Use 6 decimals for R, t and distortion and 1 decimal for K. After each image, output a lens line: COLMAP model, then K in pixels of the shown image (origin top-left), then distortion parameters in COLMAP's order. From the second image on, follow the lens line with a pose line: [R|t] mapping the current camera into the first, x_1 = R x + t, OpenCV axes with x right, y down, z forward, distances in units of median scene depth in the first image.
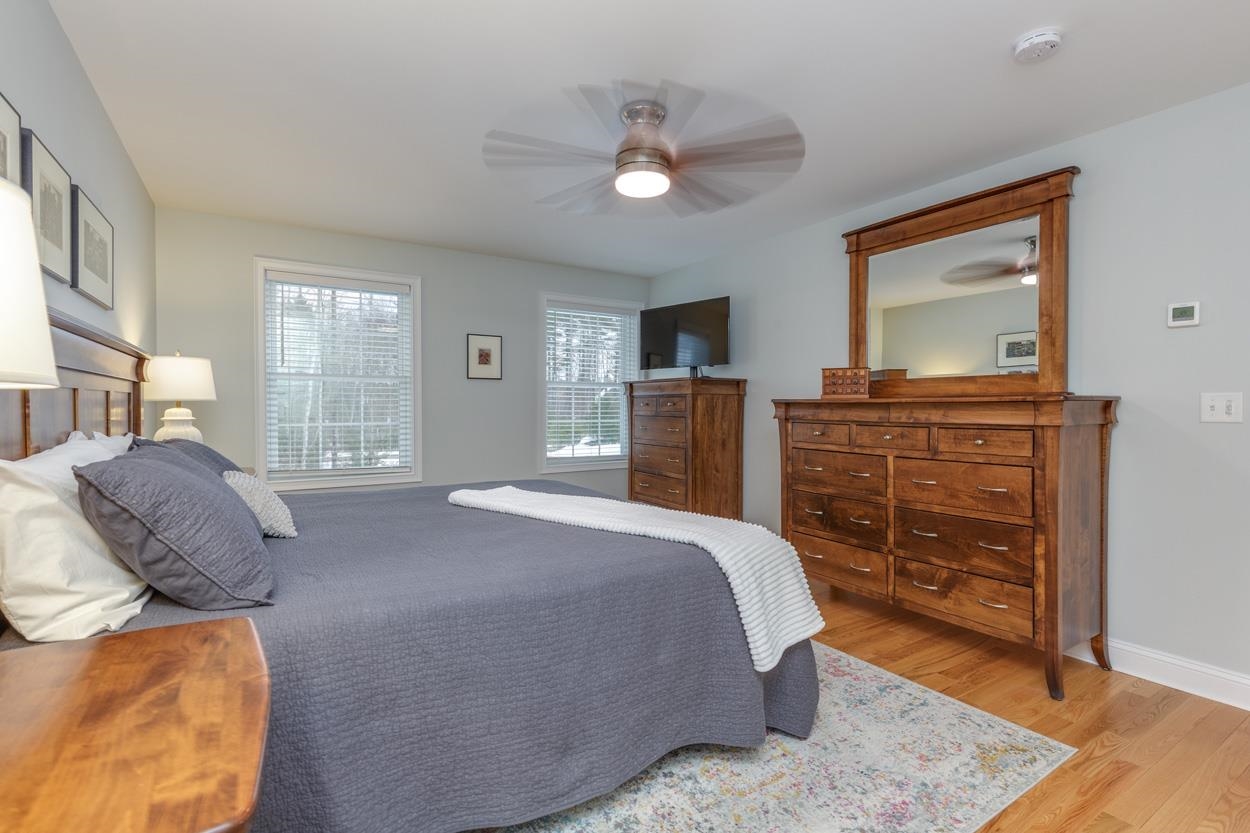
lens RADIAL K [[569.3, 0, 597.3], [0, 569.3, 410.8], [0, 0, 1]] dist [0.003666, -0.000563]
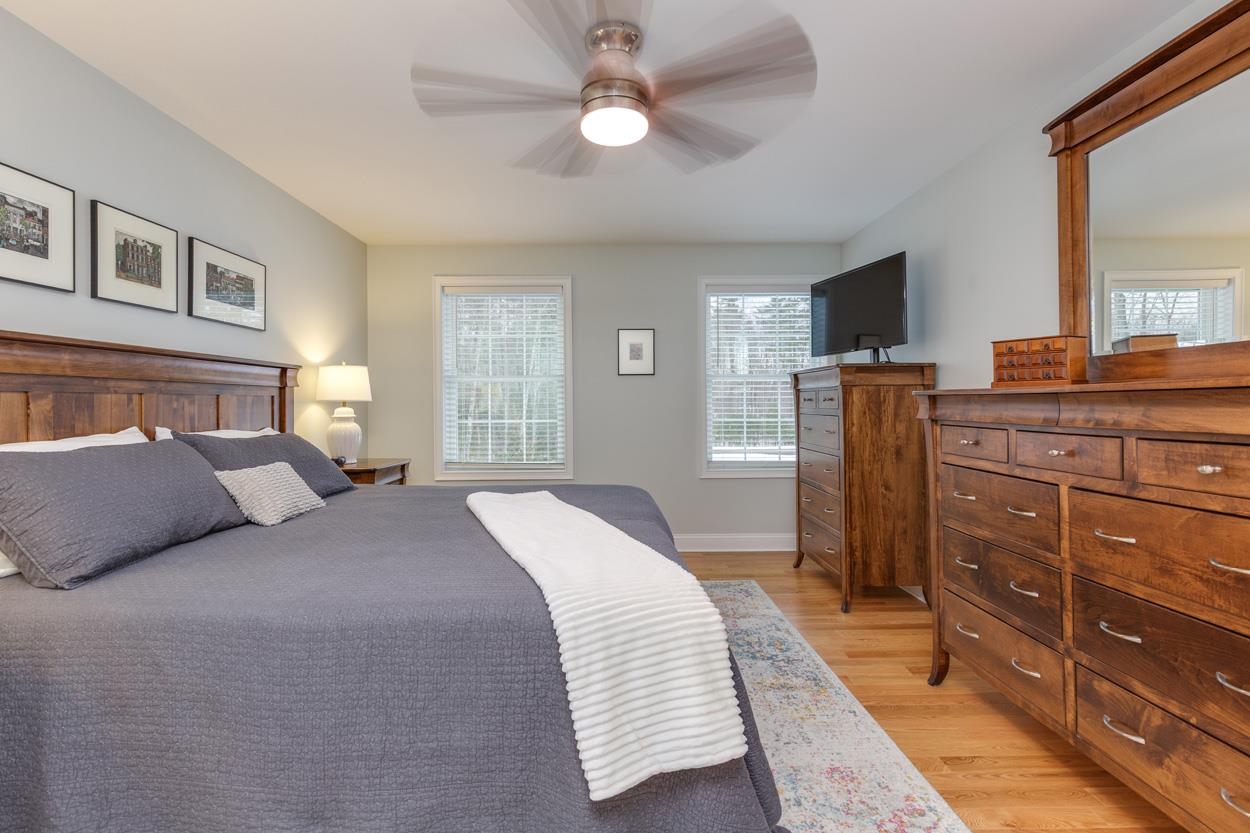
lens RADIAL K [[569.3, 0, 606.9], [0, 569.3, 397.6], [0, 0, 1]] dist [0.003666, -0.000563]
pose [[0.863520, -0.013757, -0.504127, 0.397804], [0.004752, 0.999805, -0.019143, -0.000413], [0.504292, 0.014134, 0.863418, 0.259912]]
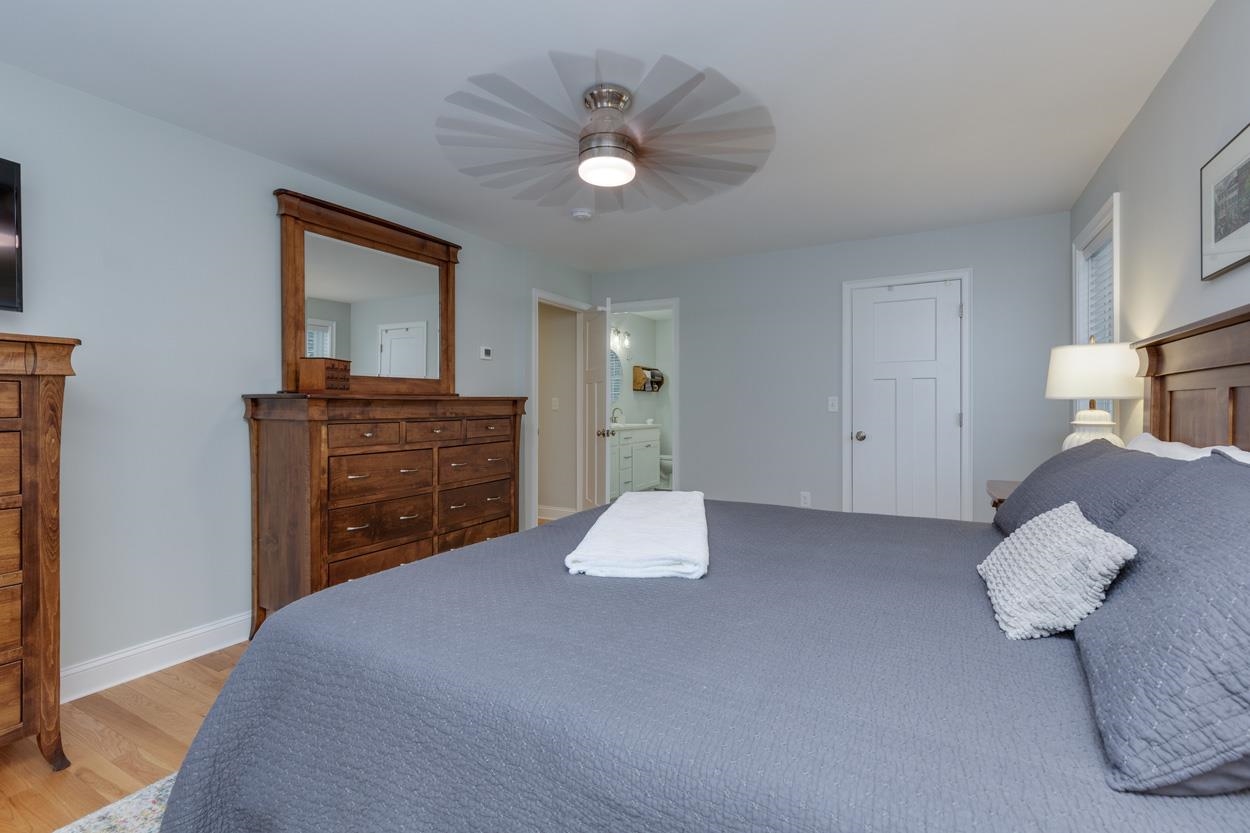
lens RADIAL K [[569.3, 0, 632.1], [0, 569.3, 408.4], [0, 0, 1]] dist [0.003666, -0.000563]
pose [[-0.520386, -0.013921, 0.853818, -0.625856], [0.002352, 0.999840, 0.017735, -0.016488], [-0.853928, 0.011238, -0.520270, 1.223020]]
